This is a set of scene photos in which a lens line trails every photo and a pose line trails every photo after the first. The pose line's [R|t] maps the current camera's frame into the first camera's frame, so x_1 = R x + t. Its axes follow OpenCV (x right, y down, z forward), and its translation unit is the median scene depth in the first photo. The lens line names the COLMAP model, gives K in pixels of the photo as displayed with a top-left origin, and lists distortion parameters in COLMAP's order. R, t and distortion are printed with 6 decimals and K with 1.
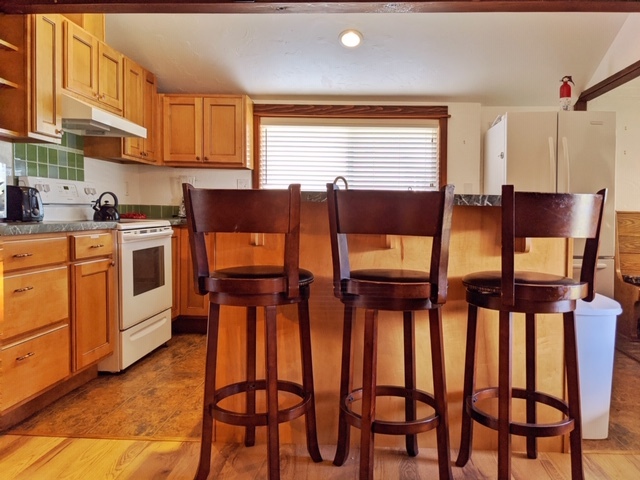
lens RADIAL K [[502.0, 0, 317.6], [0, 502.0, 243.7], [0, 0, 1]] dist [0.056938, -0.087528]
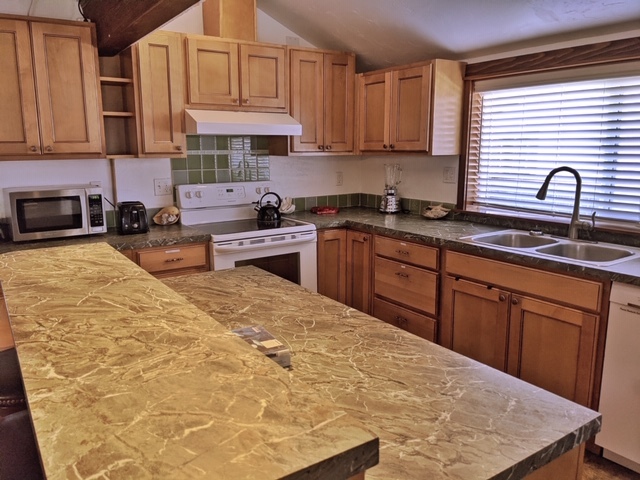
lens RADIAL K [[502.0, 0, 317.6], [0, 502.0, 243.7], [0, 0, 1]] dist [0.056938, -0.087528]
pose [[0.586026, 0.138578, -0.798354, 0.393599], [-0.033038, 0.988534, 0.147338, -0.129310], [0.809619, -0.059968, 0.583885, 0.406931]]
